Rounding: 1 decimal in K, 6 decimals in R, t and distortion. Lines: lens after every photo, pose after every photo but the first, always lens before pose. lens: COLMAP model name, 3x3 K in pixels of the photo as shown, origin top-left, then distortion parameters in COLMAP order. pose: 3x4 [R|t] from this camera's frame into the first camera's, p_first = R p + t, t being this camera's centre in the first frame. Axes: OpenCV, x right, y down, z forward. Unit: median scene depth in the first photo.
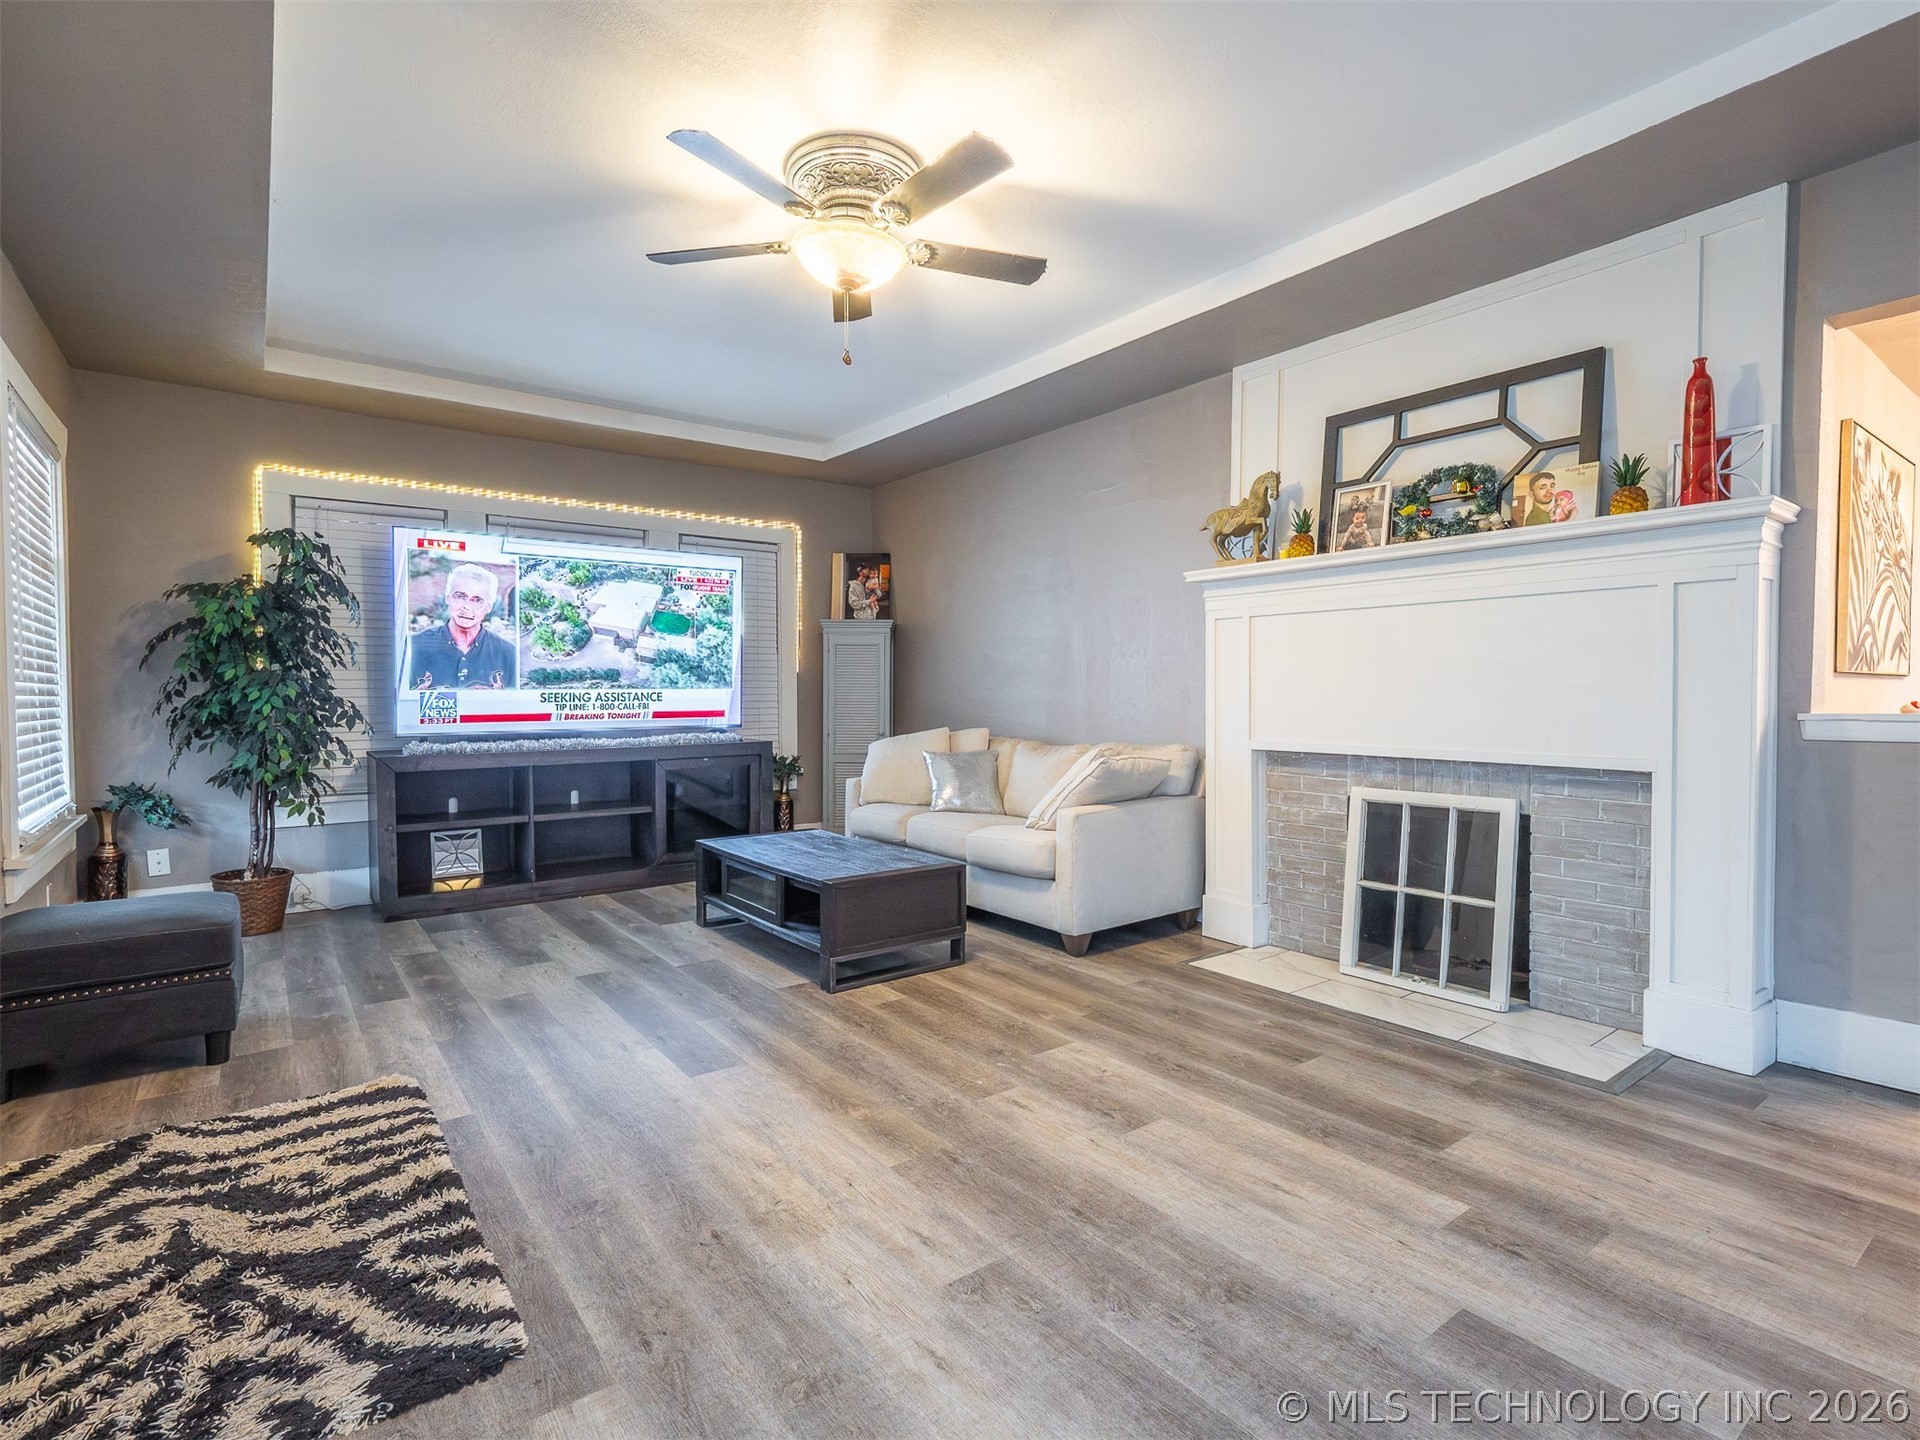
lens RADIAL K [[935.0, 0, 960.2], [0, 935.0, 719.1], [0, 0, 1]] dist [0.014662, -0.005852]
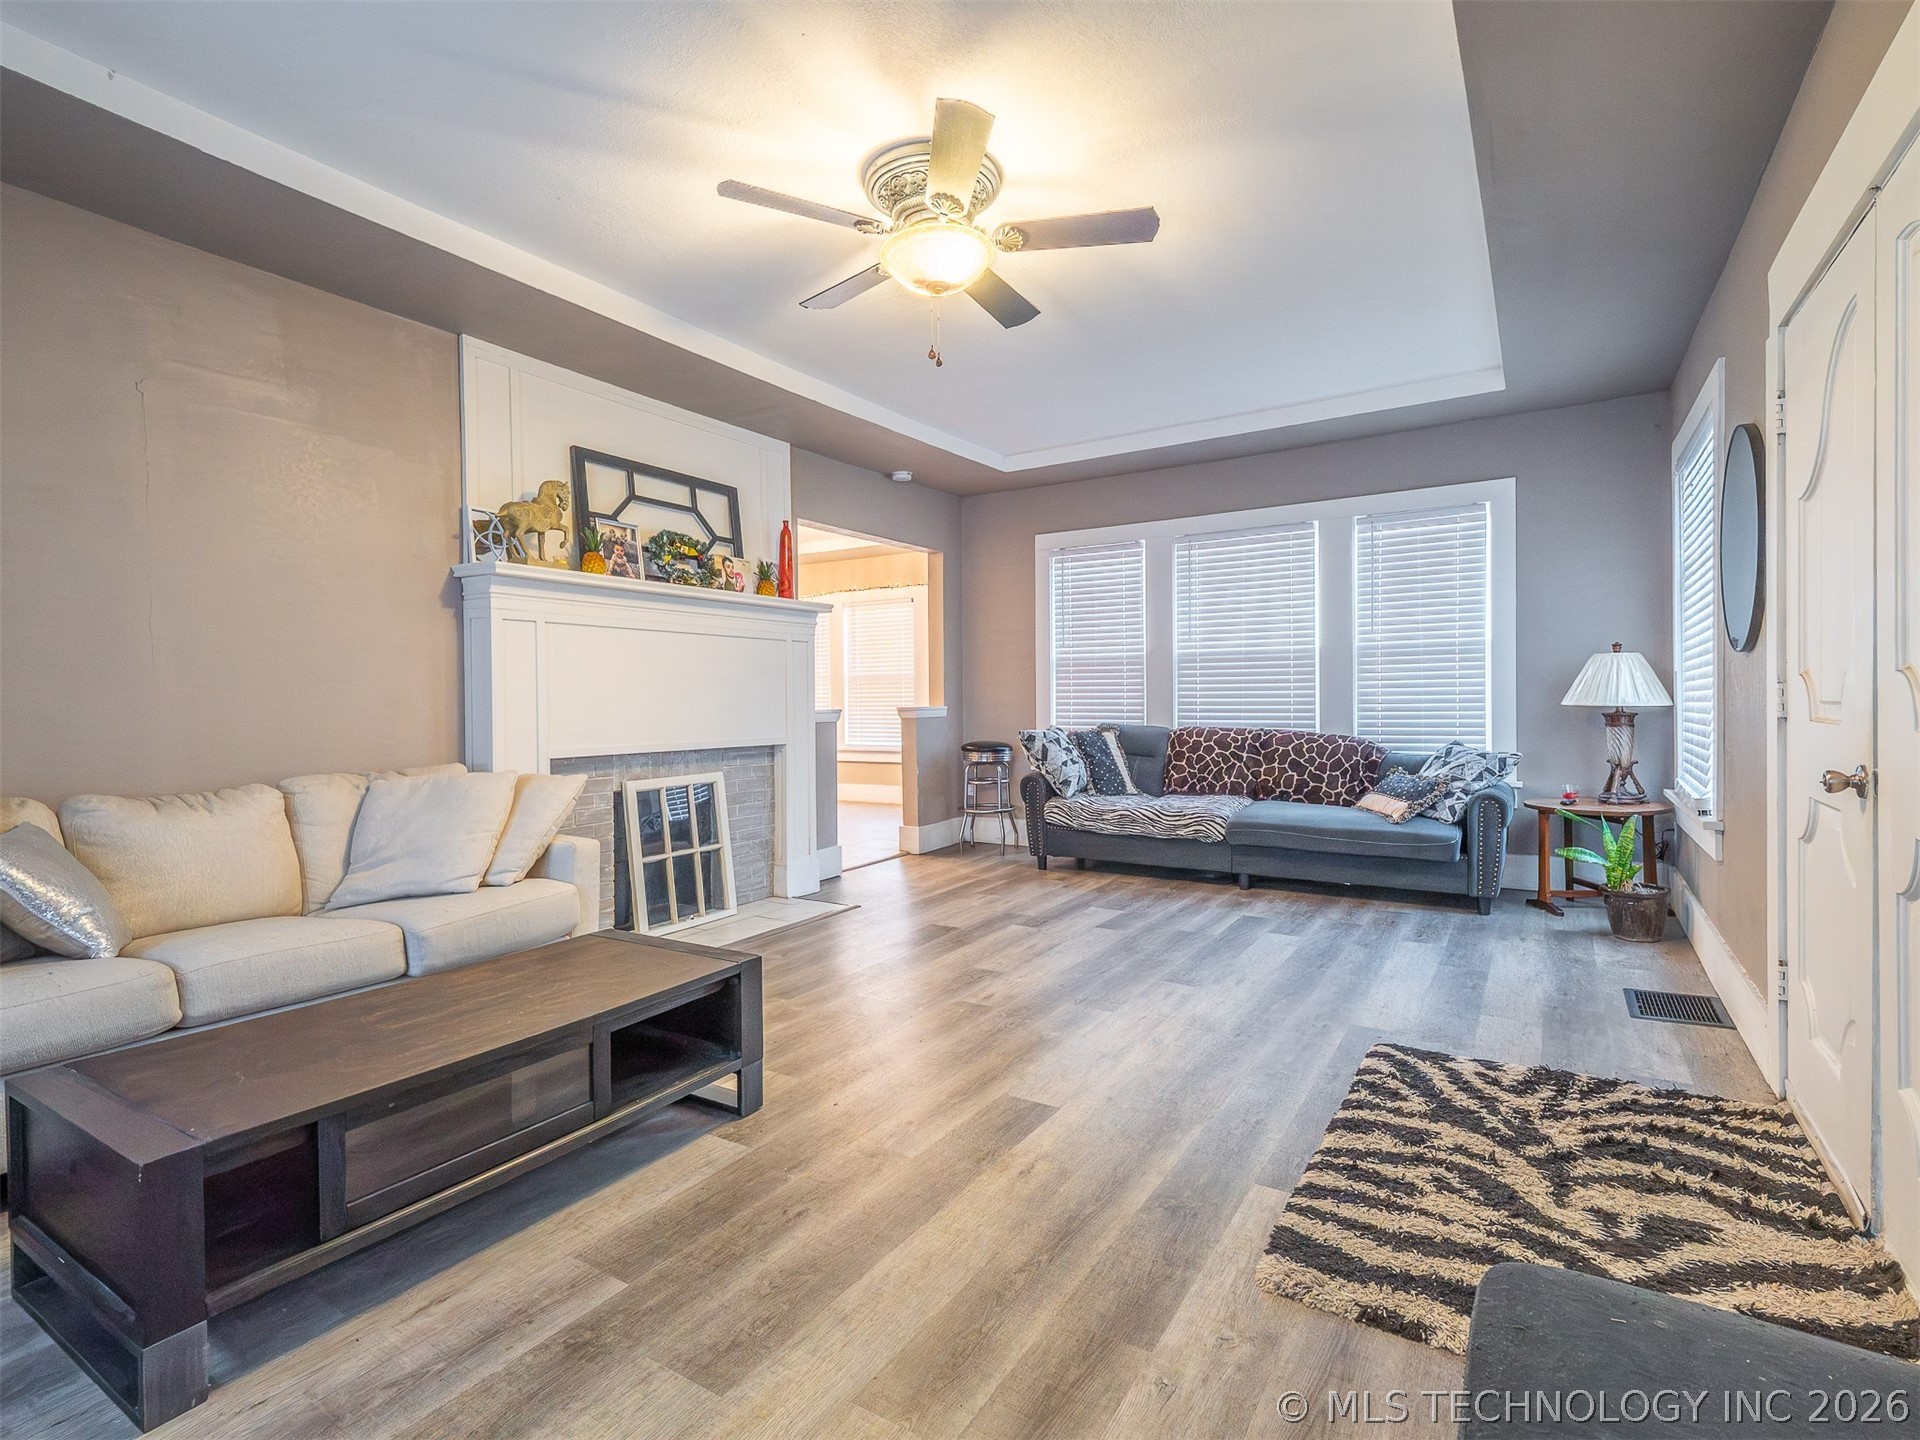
lens RADIAL K [[935.0, 0, 956.7], [0, 935.0, 715.6], [0, 0, 1]] dist [0.014662, -0.005852]
pose [[-0.351842, -0.010266, 0.936003, -0.904097], [0.036068, 0.999049, 0.024516, -0.025281], [-0.935364, 0.042386, -0.351137, 1.140089]]
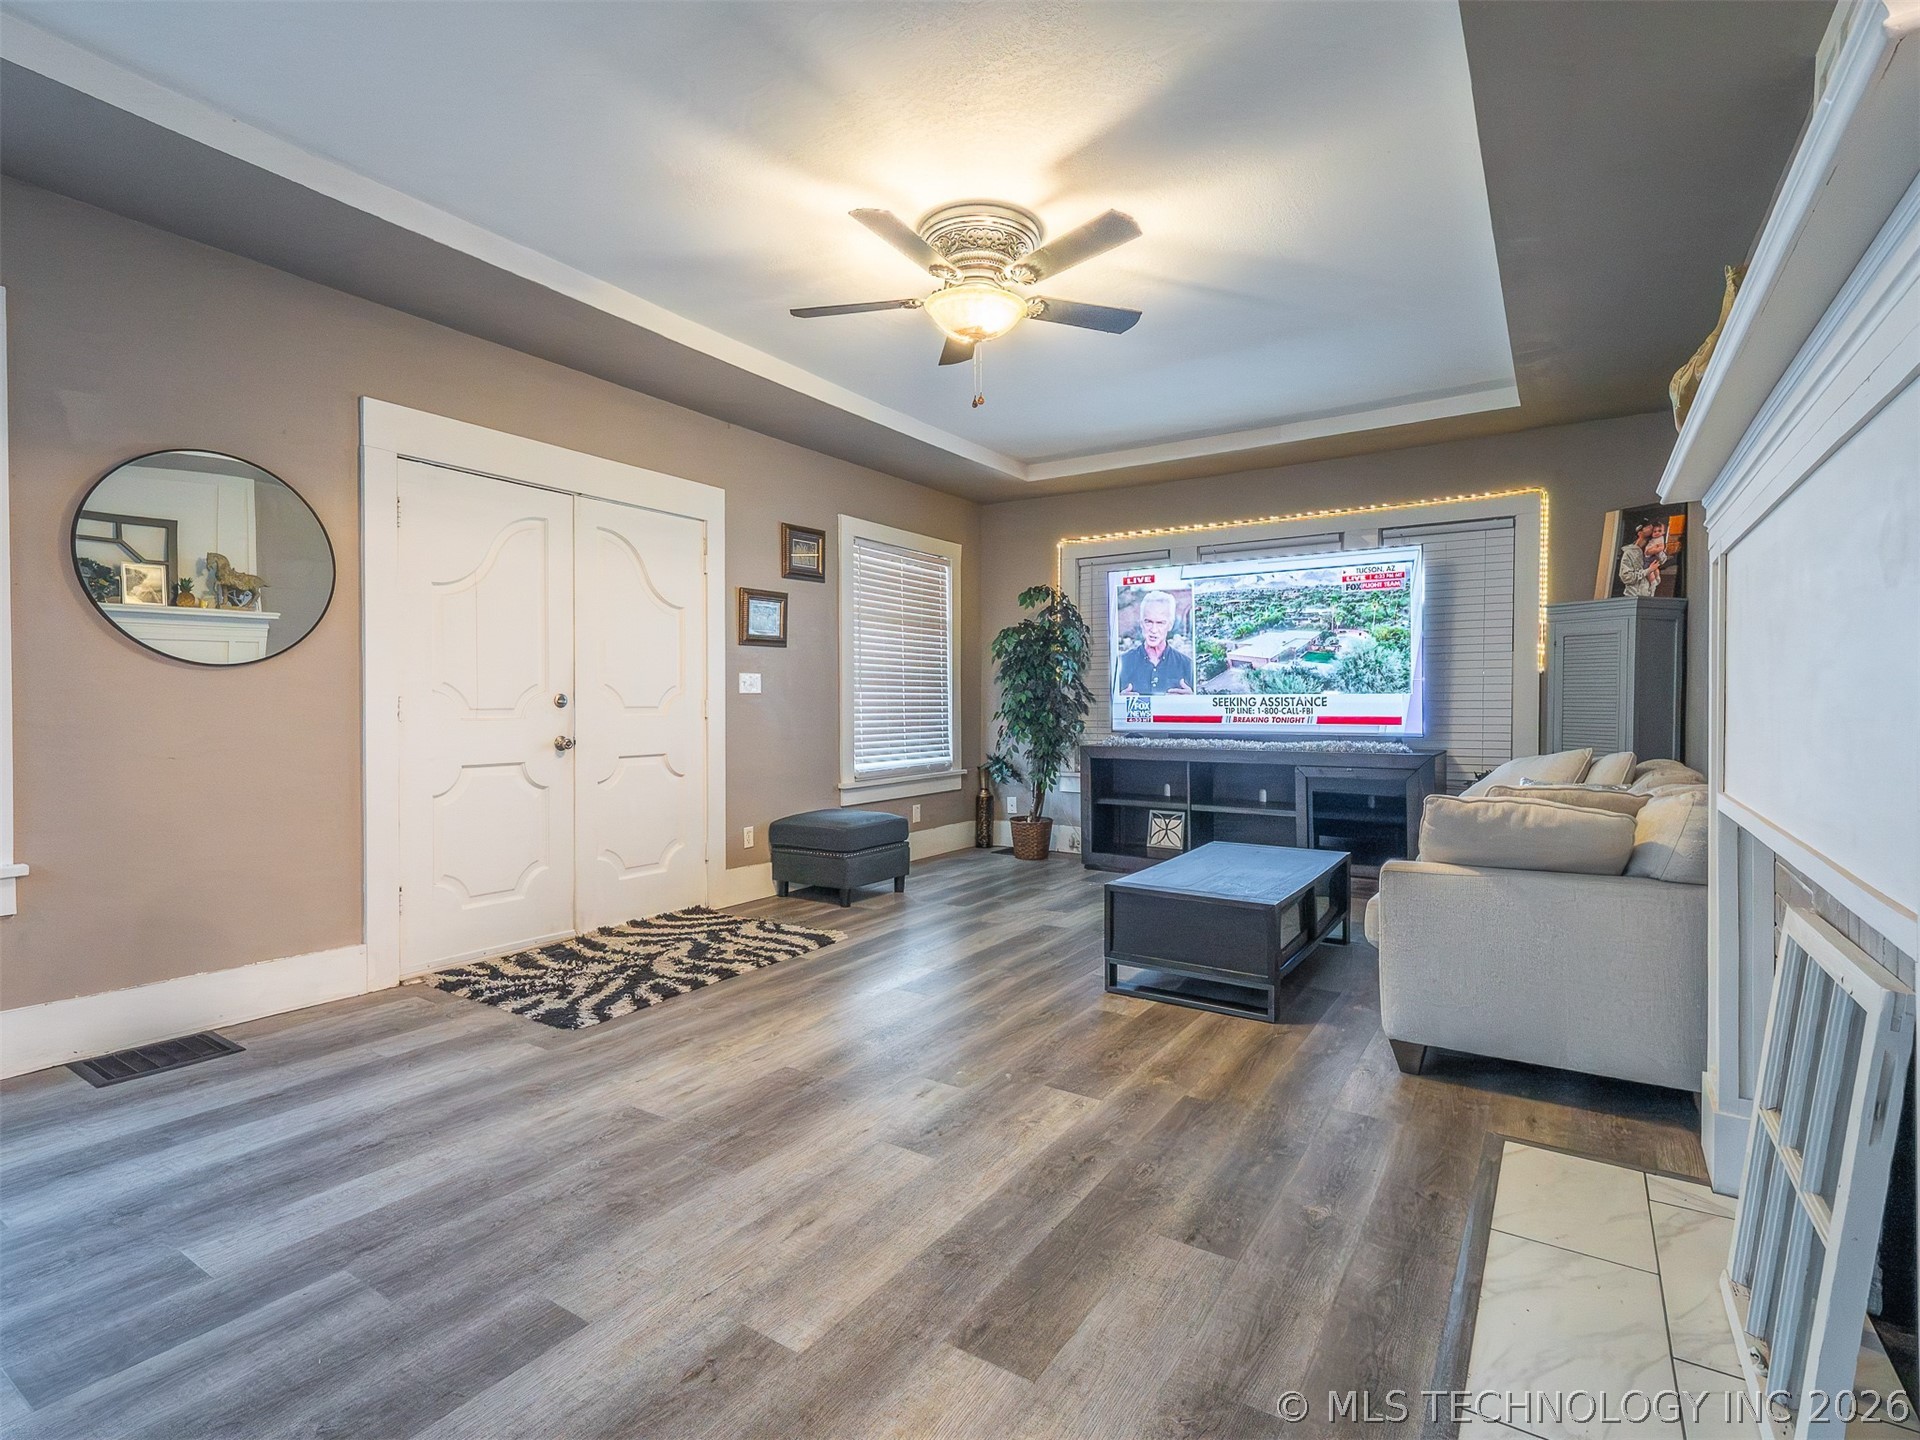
lens RADIAL K [[935.0, 0, 958.9], [0, 935.0, 717.4], [0, 0, 1]] dist [0.014662, -0.005852]
pose [[0.337363, 0.020908, -0.941143, 0.794313], [-0.026877, 0.999560, 0.012571, -0.016339], [0.940991, 0.021054, 0.337776, 0.511723]]
